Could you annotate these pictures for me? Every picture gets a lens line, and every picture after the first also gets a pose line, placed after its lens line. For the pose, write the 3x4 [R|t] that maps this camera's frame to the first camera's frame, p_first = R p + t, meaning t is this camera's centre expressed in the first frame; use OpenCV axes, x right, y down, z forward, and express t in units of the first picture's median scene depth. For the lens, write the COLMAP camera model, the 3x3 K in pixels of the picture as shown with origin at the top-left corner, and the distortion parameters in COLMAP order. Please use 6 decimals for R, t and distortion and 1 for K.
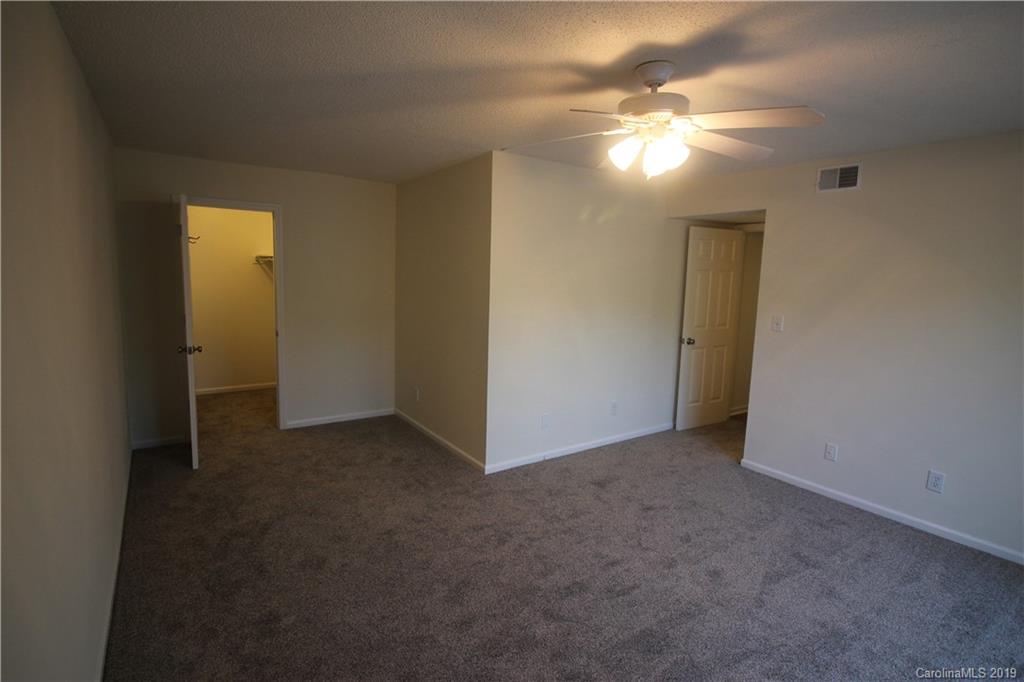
lens RADIAL K [[490.1, 0, 495.6], [0, 490.1, 338.3], [0, 0, 1]] dist [-0.000957, -0.014602]
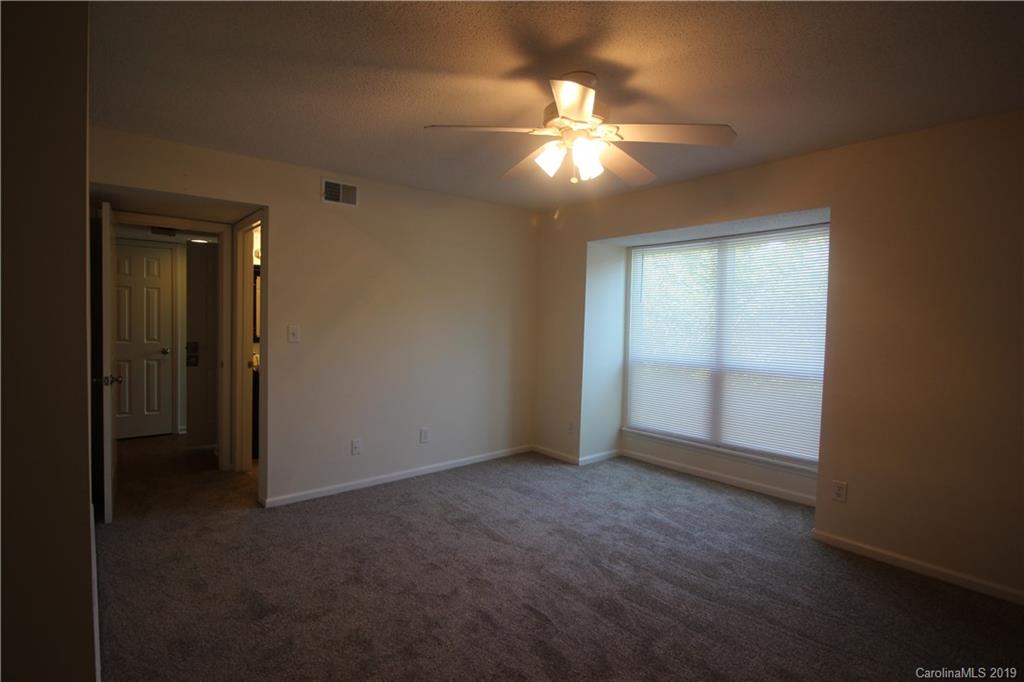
lens RADIAL K [[499.2, 0, 507.2], [0, 499.2, 332.1], [0, 0, 1]] dist [0.003473, -0.014944]
pose [[-0.121067, -0.048737, 0.991447, -0.477260], [0.117303, 0.991093, 0.063044, -0.053673], [-0.985689, 0.123932, -0.114271, 0.843156]]
